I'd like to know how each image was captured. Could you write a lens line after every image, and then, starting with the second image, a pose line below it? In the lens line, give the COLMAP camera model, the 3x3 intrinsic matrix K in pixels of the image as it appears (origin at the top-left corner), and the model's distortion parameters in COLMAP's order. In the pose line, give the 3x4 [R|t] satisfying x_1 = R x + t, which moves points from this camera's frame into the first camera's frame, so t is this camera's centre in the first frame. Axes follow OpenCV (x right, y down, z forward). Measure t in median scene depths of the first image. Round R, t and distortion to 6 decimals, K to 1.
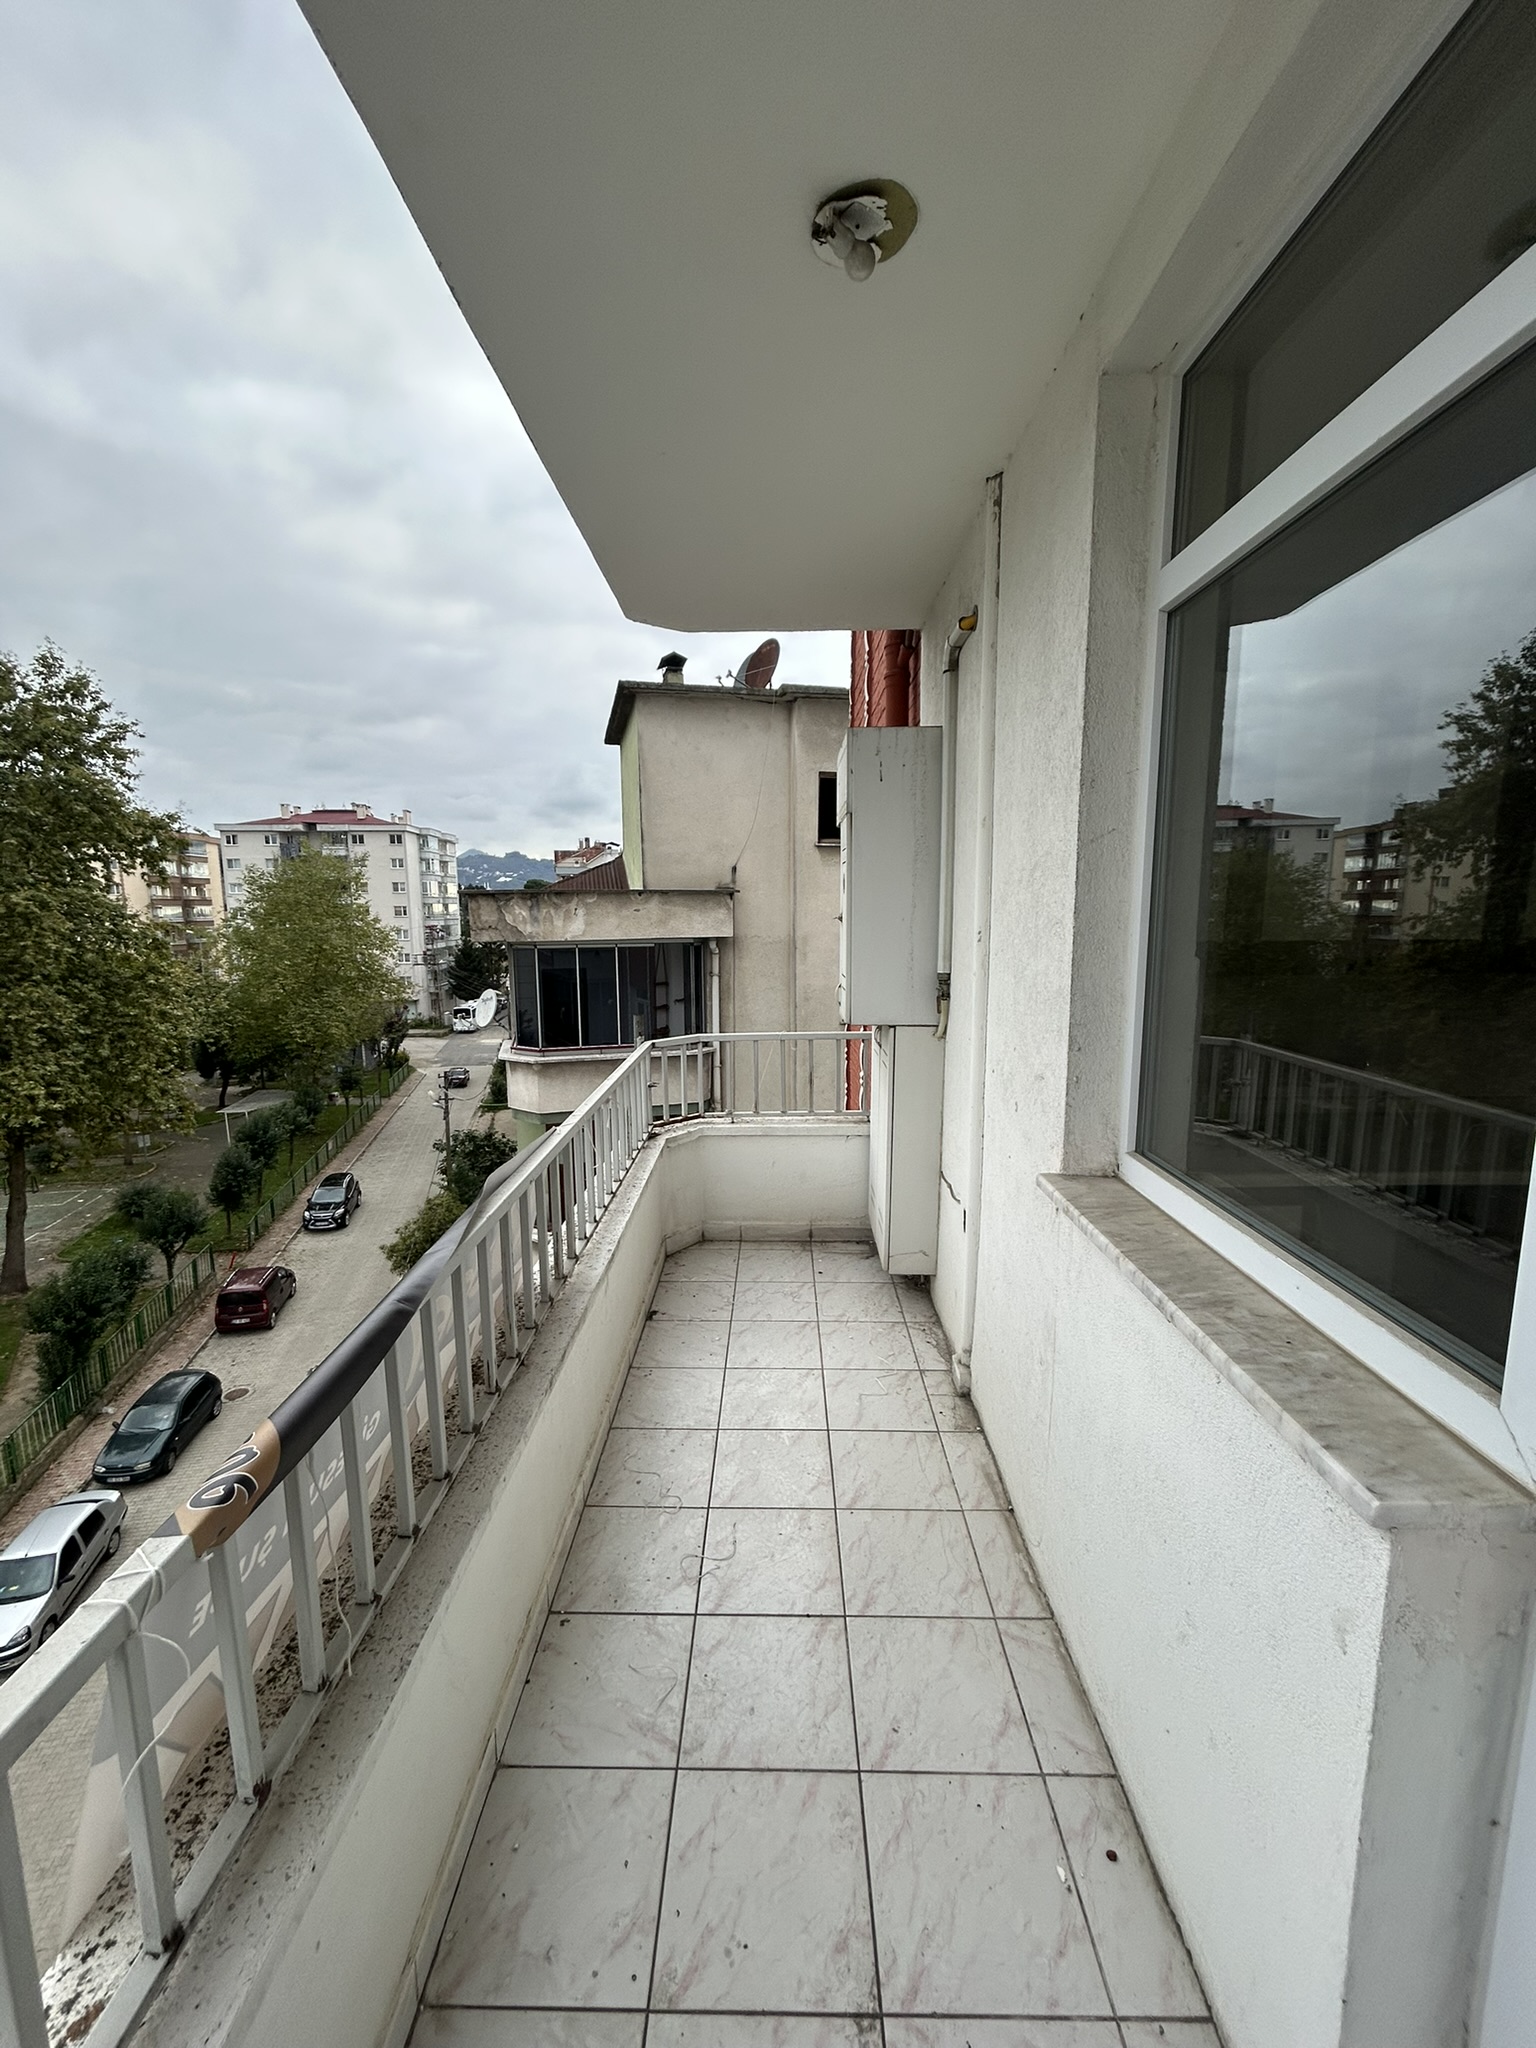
lens RADIAL K [[824.3, 0, 773.4], [0, 824.3, 1022.1], [0, 0, 1]] dist [0.003451, 0.000321]
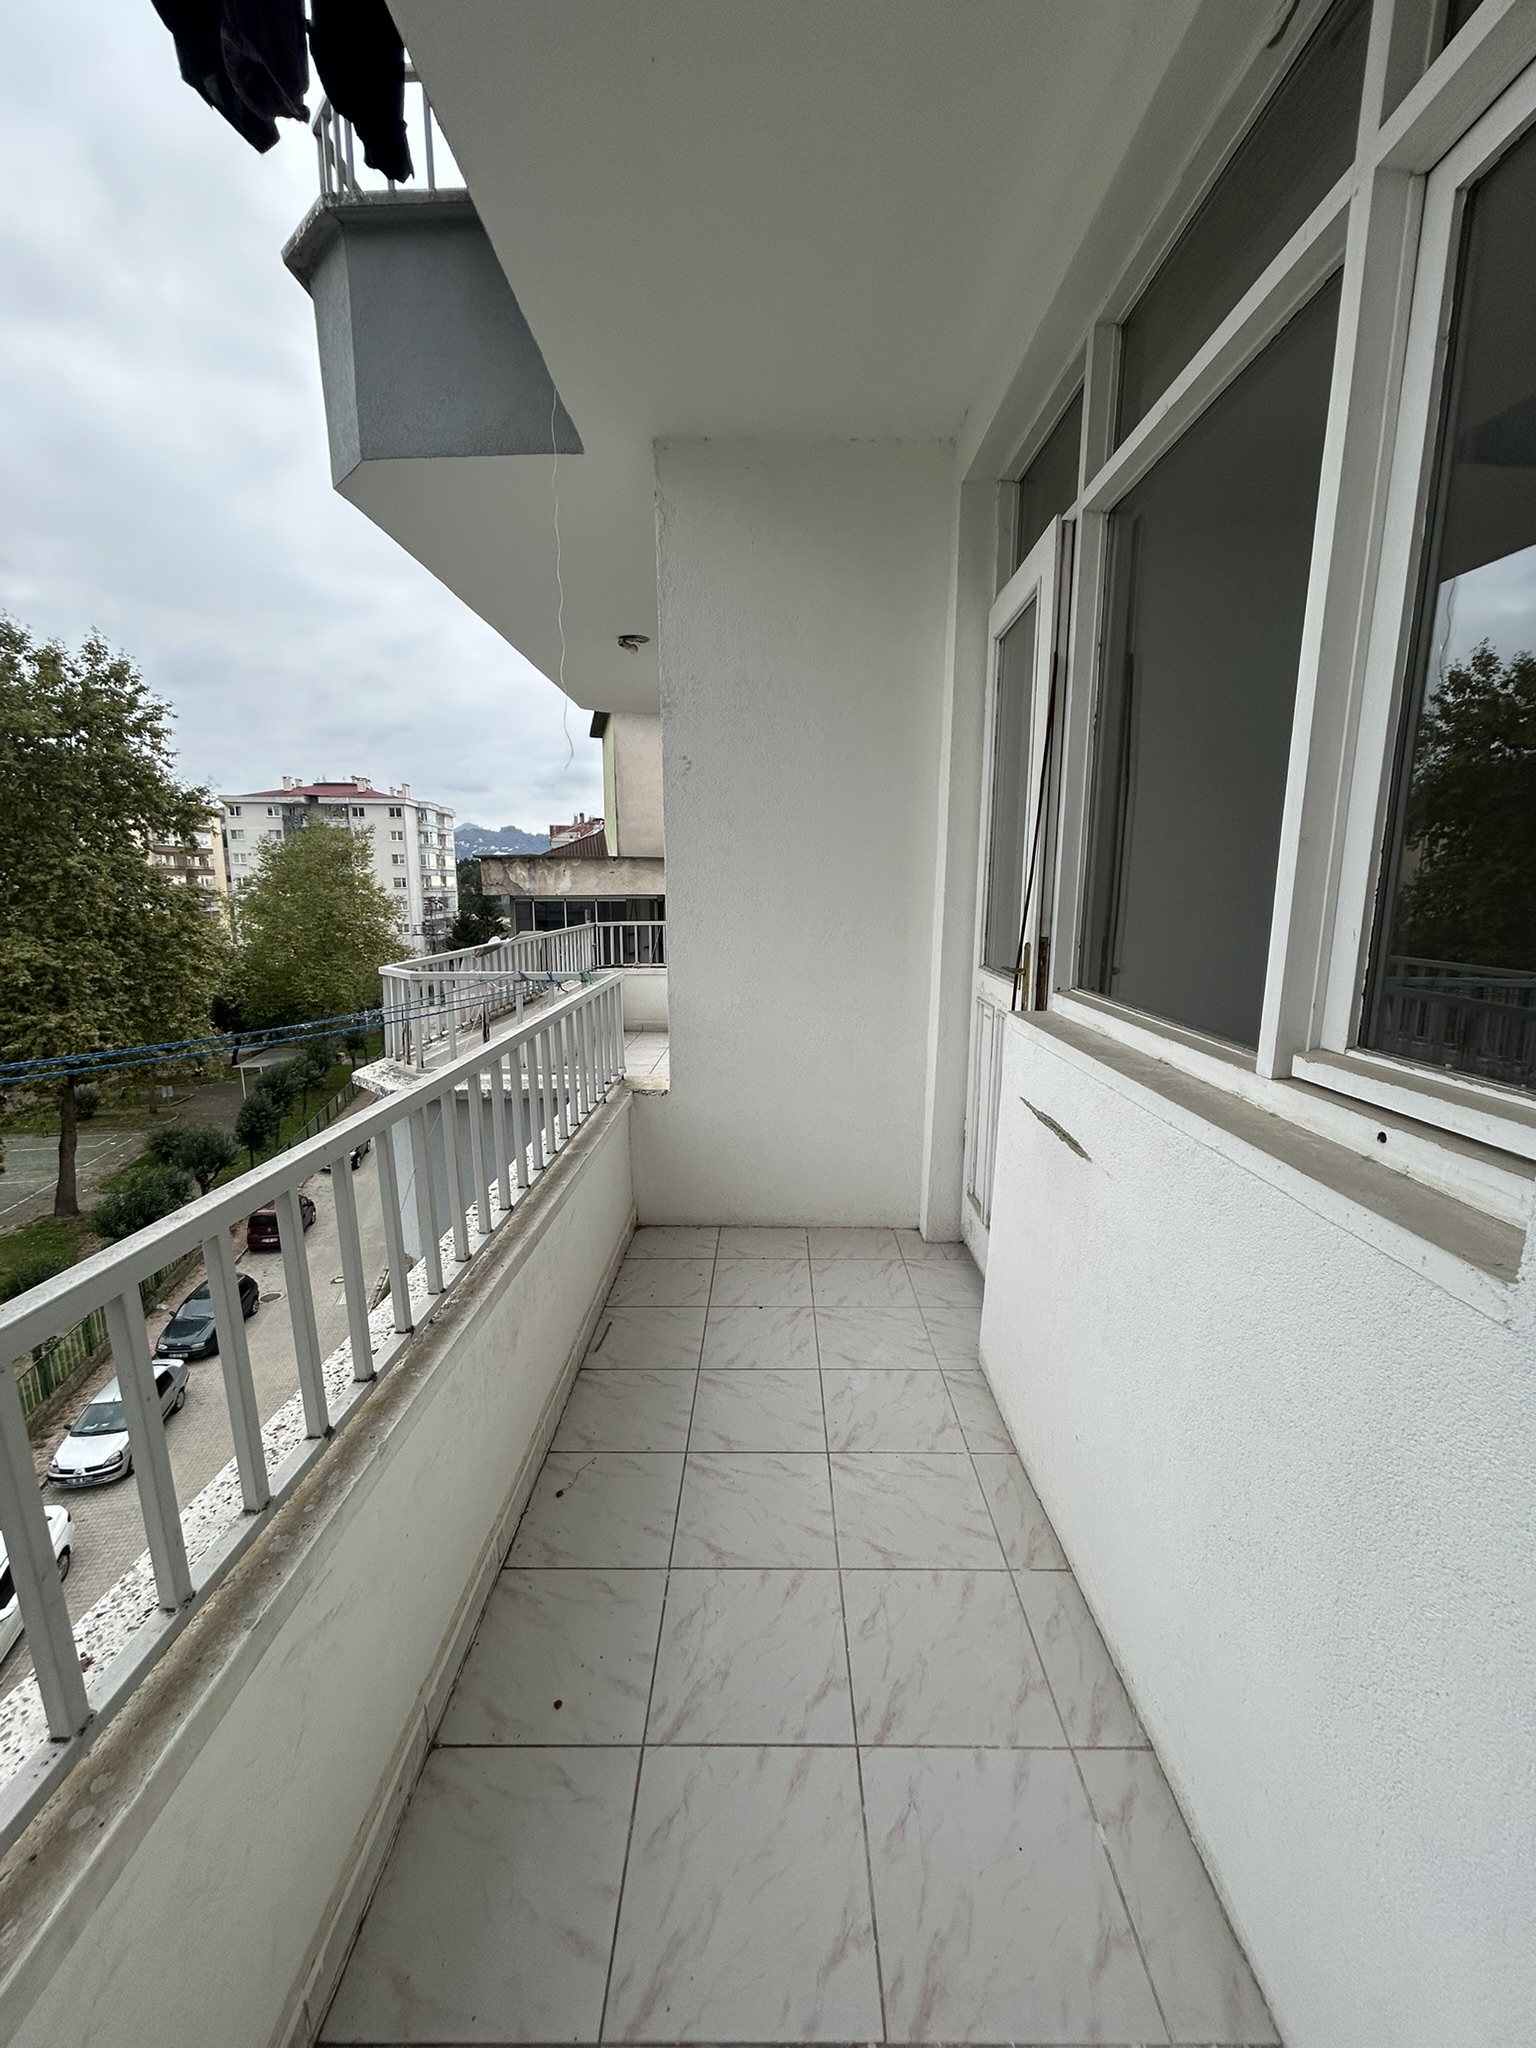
lens RADIAL K [[824.3, 0, 772.1], [0, 824.3, 1022.2], [0, 0, 1]] dist [0.003451, 0.000321]
pose [[0.999941, 0.010057, 0.004048, 0.032677], [-0.010161, 0.999599, 0.026443, 0.024803], [-0.003781, -0.026482, 0.999642, -0.116588]]
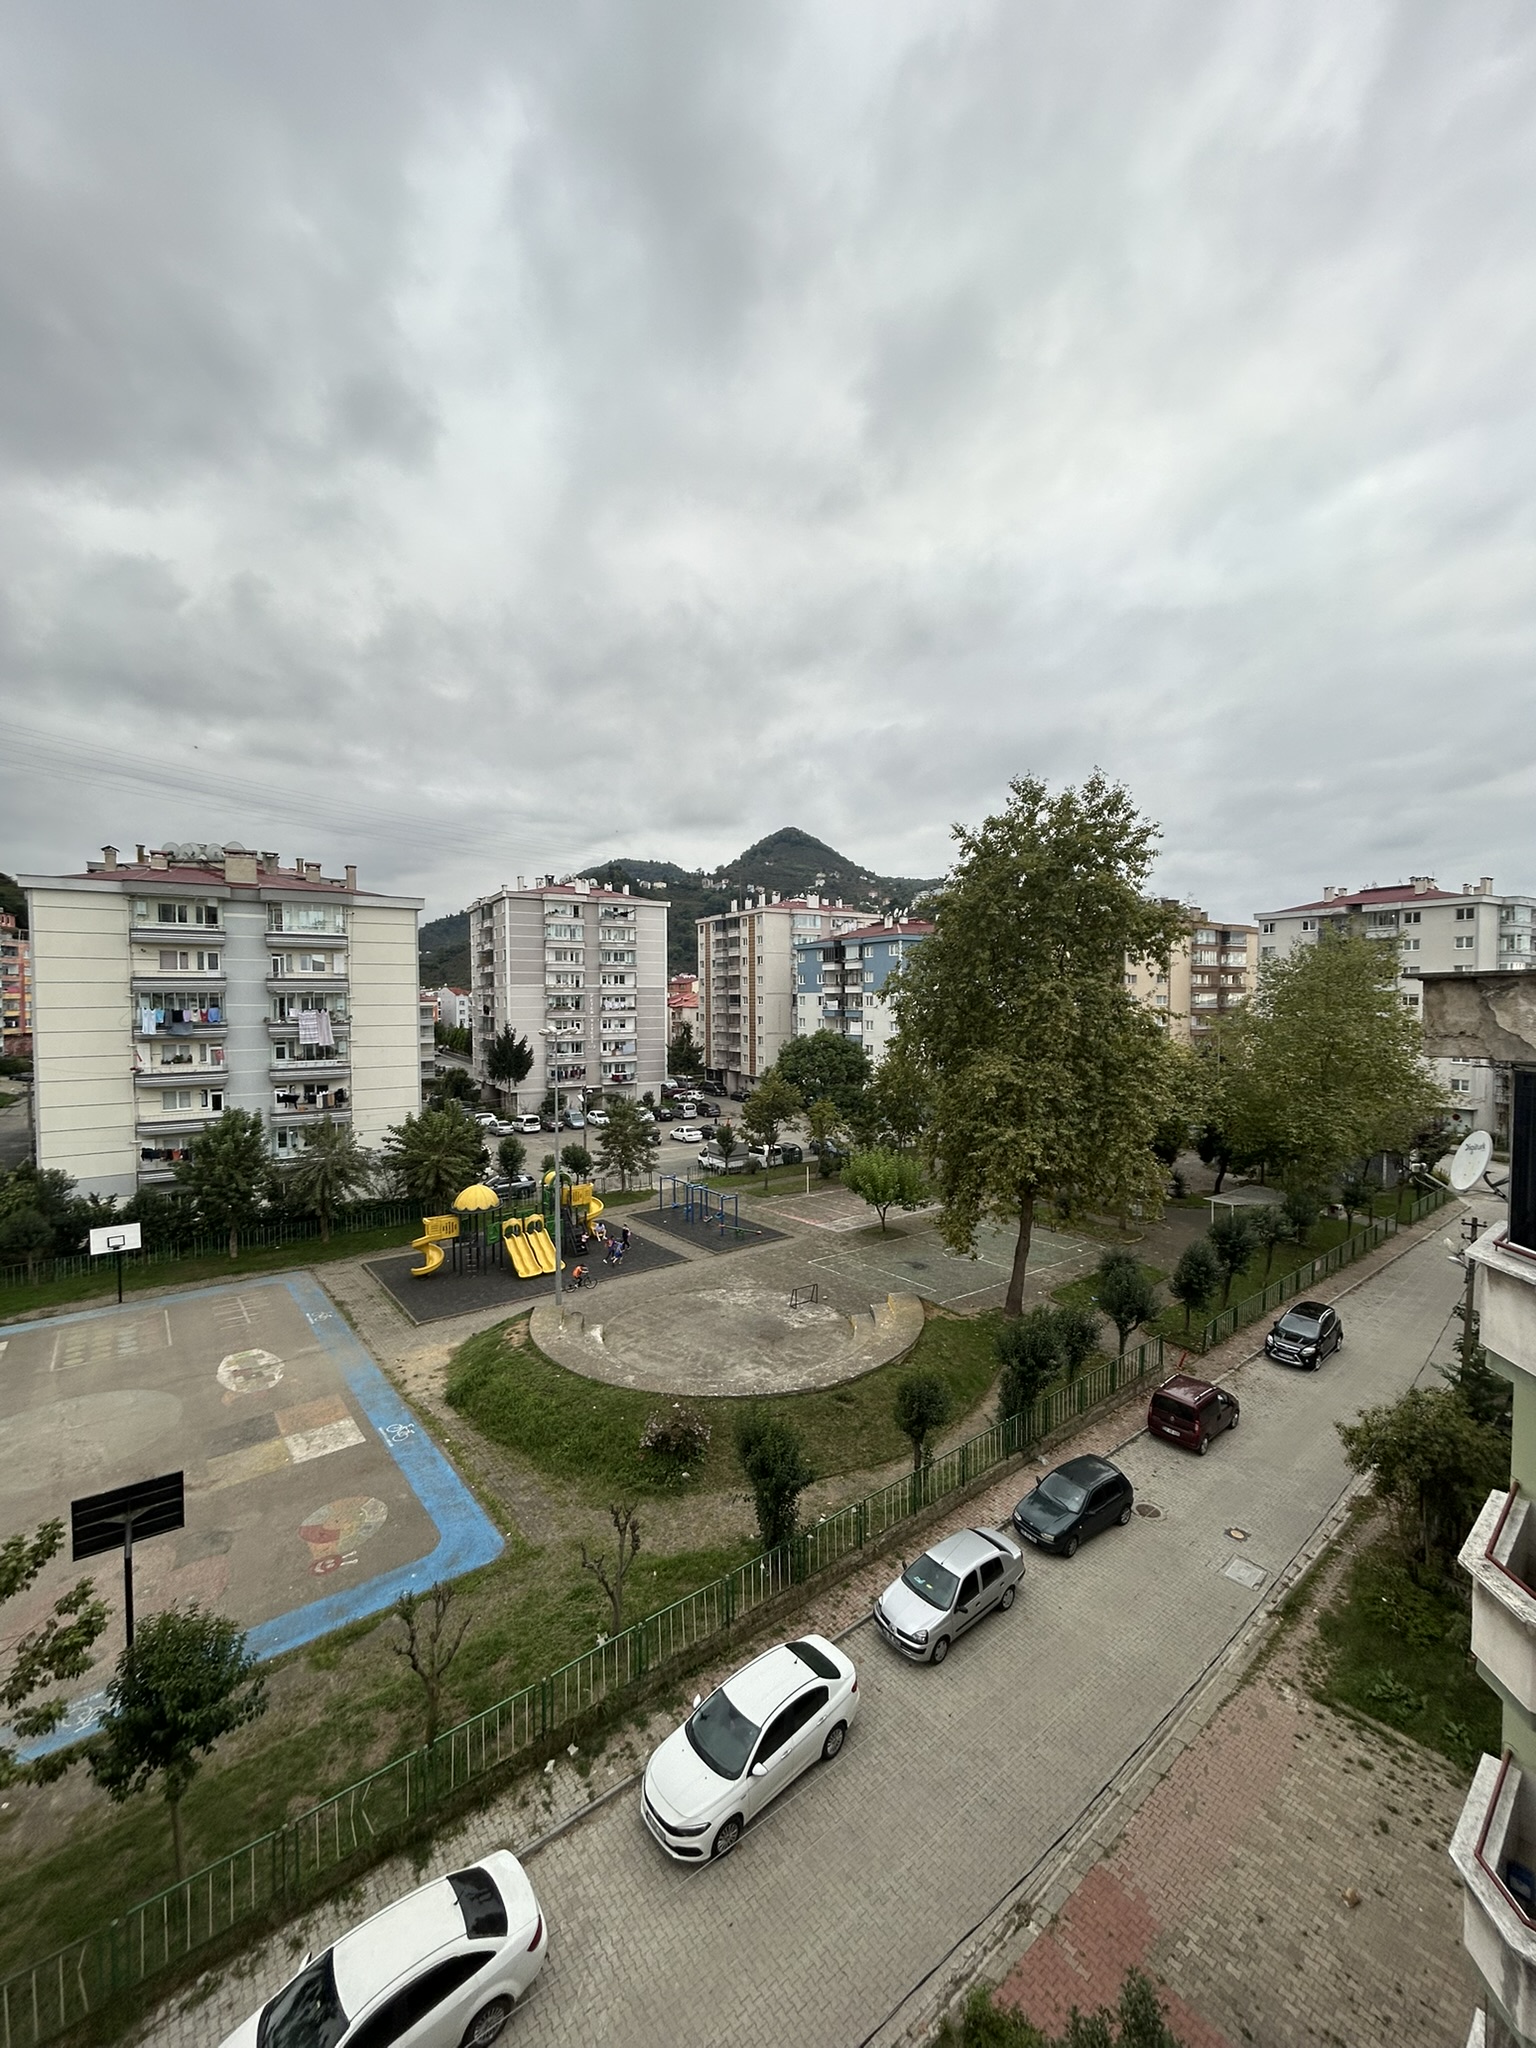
lens RADIAL K [[824.3, 0, 767.0], [0, 824.3, 1028.9], [0, 0, 1]] dist [0.003451, 0.000321]
pose [[0.425508, 0.041369, -0.904008, -0.008606], [-0.128341, 0.991616, -0.015030, -0.018187], [0.895808, 0.122417, 0.427250, 0.119711]]
